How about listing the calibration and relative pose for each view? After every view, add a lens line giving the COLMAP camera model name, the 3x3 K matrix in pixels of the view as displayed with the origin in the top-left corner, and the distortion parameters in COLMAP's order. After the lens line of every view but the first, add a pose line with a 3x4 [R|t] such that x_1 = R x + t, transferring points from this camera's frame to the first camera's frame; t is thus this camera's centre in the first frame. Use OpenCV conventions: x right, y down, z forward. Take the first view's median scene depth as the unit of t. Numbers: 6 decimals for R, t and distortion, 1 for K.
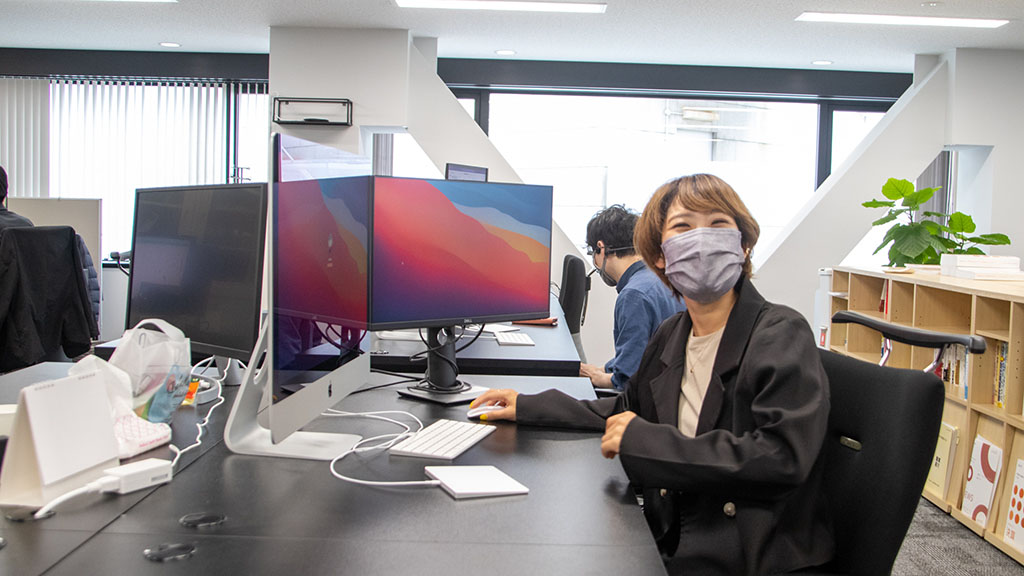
lens RADIAL K [[1255.3, 0, 513.3], [0, 1255.3, 291.0], [0, 0, 1]] dist [-0.020842, 0.000000]
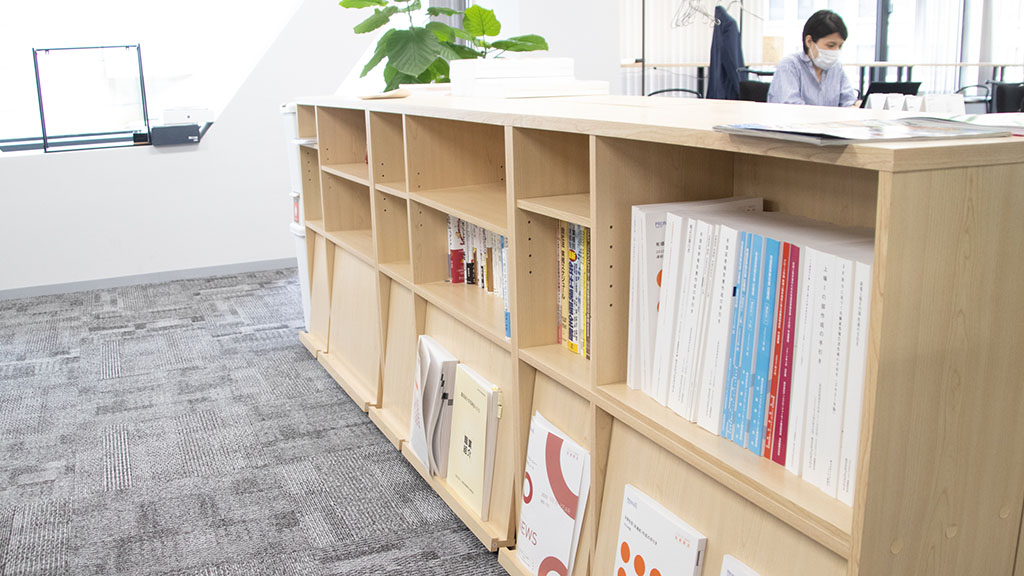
lens RADIAL K [[853.2, 0, 507.2], [0, 853.2, 293.8], [0, 0, 1]] dist [-0.164775, 0.006322]
pose [[0.934429, -0.138371, 0.328170, 0.199506], [0.074834, 0.977153, 0.198928, 0.000995], [-0.348198, -0.161325, 0.923435, 0.545086]]
